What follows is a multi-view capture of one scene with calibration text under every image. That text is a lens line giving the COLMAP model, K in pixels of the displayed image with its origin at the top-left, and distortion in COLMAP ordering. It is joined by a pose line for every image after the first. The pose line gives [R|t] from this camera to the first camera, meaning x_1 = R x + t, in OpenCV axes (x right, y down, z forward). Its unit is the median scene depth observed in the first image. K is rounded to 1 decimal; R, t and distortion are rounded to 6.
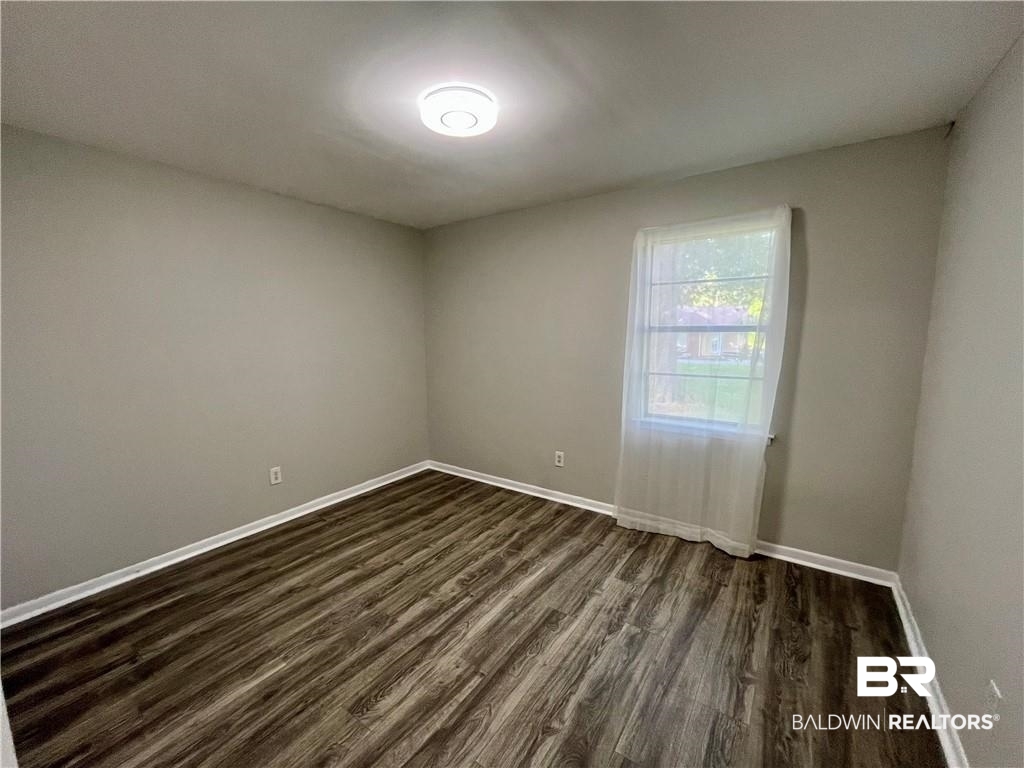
lens RADIAL K [[421.0, 0, 509.4], [0, 421.0, 384.5], [0, 0, 1]] dist [0.000234, 0.000083]
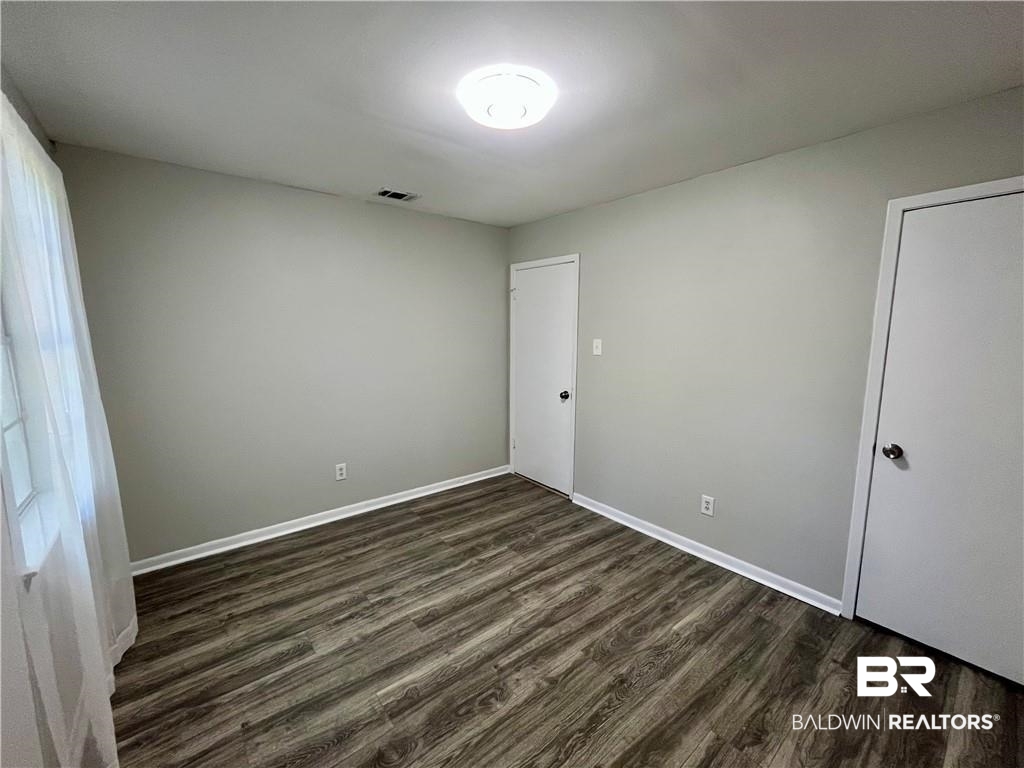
lens RADIAL K [[421.0, 0, 509.4], [0, 421.0, 384.5], [0, 0, 1]] dist [0.000234, 0.000083]
pose [[-0.962020, -0.032512, 0.271035, -0.352072], [0.041249, 0.964168, 0.262065, -0.256489], [-0.269843, 0.263291, -0.926209, 1.784659]]
